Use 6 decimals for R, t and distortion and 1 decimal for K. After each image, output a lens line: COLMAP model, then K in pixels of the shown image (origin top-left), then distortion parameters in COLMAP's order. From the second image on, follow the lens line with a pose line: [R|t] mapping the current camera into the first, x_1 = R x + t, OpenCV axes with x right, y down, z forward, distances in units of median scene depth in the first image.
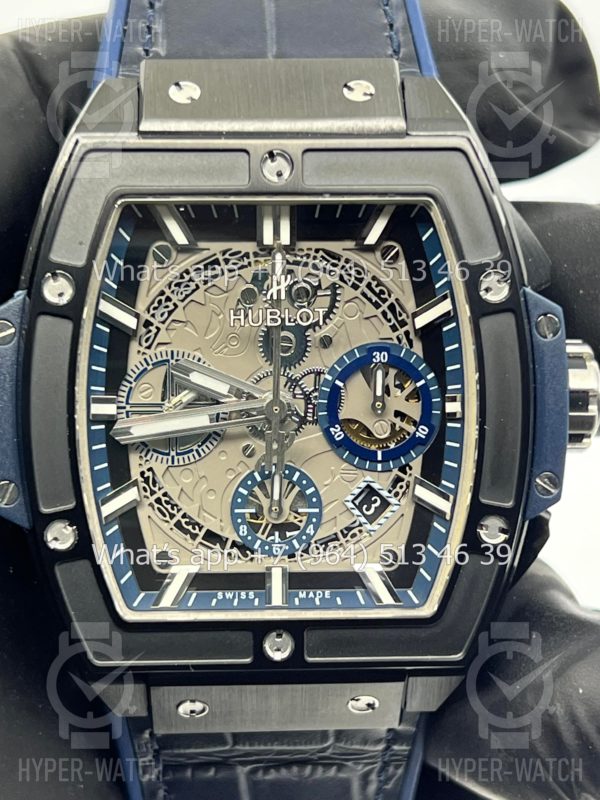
lens RADIAL K [[1838.0, 0, 300.0], [0, 1838.0, 400.0], [0, 0, 1]] dist [0.244581, -0.084611]
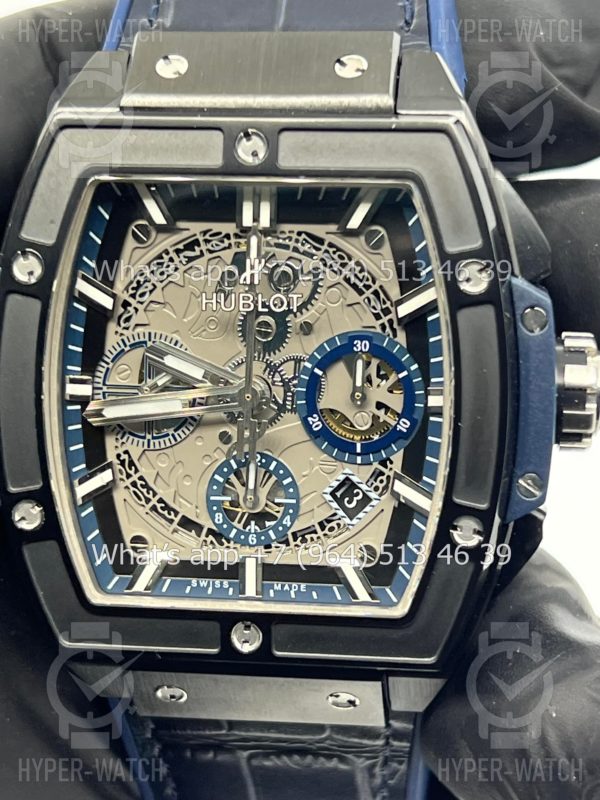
lens RADIAL K [[1838.0, 0, 300.0], [0, 1838.0, 400.0], [0, 0, 1]] dist [0.244581, -0.084611]
pose [[0.985421, 0.038834, -0.165643, 0.172091], [-0.032387, 0.998616, 0.041446, -0.033888], [0.167024, -0.035477, 0.985314, 0.046434]]
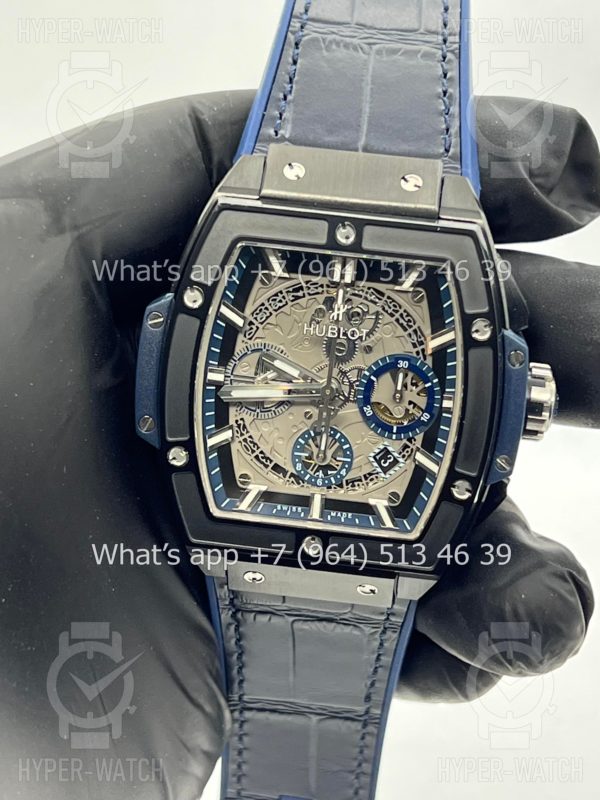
lens RADIAL K [[1838.0, 0, 300.0], [0, 1838.0, 400.0], [0, 0, 1]] dist [0.244581, -0.084611]
pose [[0.986958, 0.126197, -0.099938, 0.113514], [-0.116412, 0.988319, 0.098360, -0.130999], [0.111184, -0.085443, 0.990120, -0.480733]]
